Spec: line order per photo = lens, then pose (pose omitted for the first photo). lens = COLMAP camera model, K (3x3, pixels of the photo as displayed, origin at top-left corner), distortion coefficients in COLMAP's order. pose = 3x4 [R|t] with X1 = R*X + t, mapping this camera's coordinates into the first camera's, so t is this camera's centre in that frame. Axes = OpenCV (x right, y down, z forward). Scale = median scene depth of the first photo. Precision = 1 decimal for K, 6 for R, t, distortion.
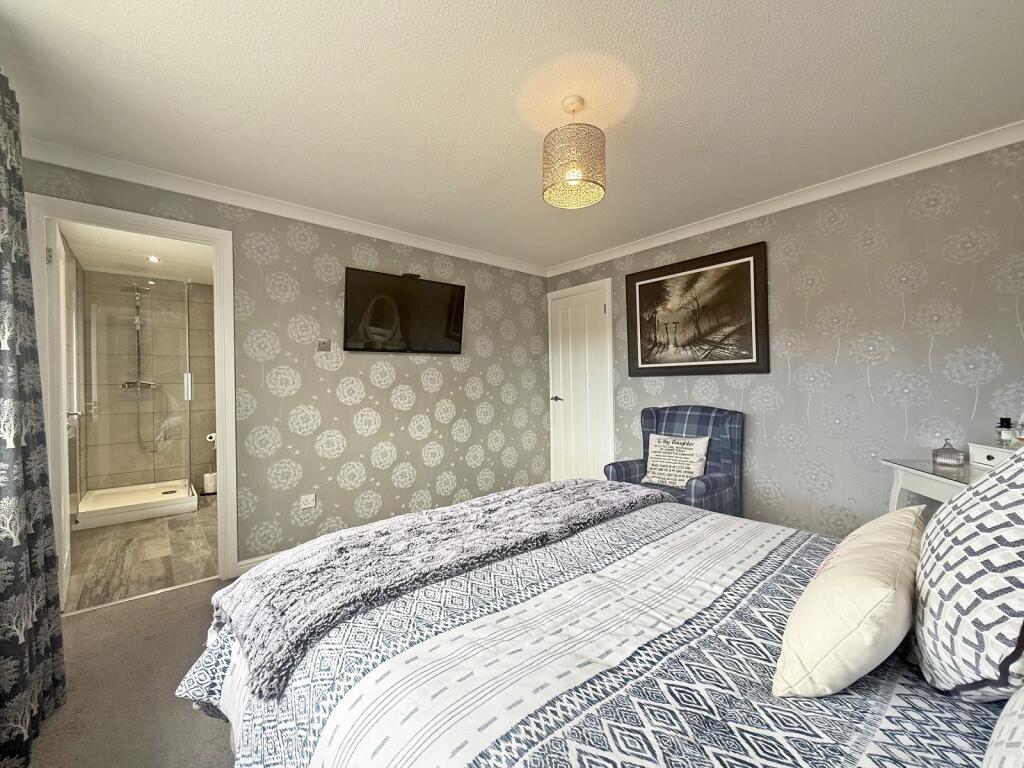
lens RADIAL K [[411.9, 0, 514.7], [0, 411.9, 382.2], [0, 0, 1]] dist [0.002262, 0.000058]
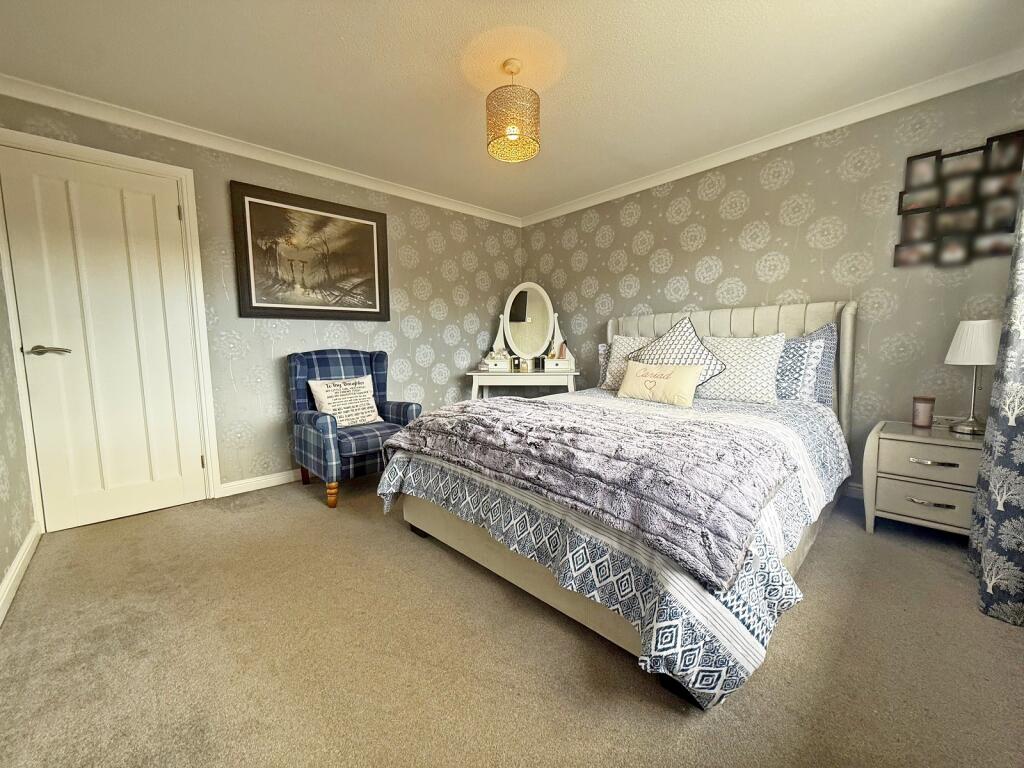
lens RADIAL K [[411.9, 0, 514.3], [0, 411.9, 386.4], [0, 0, 1]] dist [0.002262, 0.000058]
pose [[-0.041591, -0.085754, 0.995448, -0.596436], [0.011353, 0.996205, 0.086294, 0.063238], [-0.999070, 0.014890, -0.040460, 0.576971]]
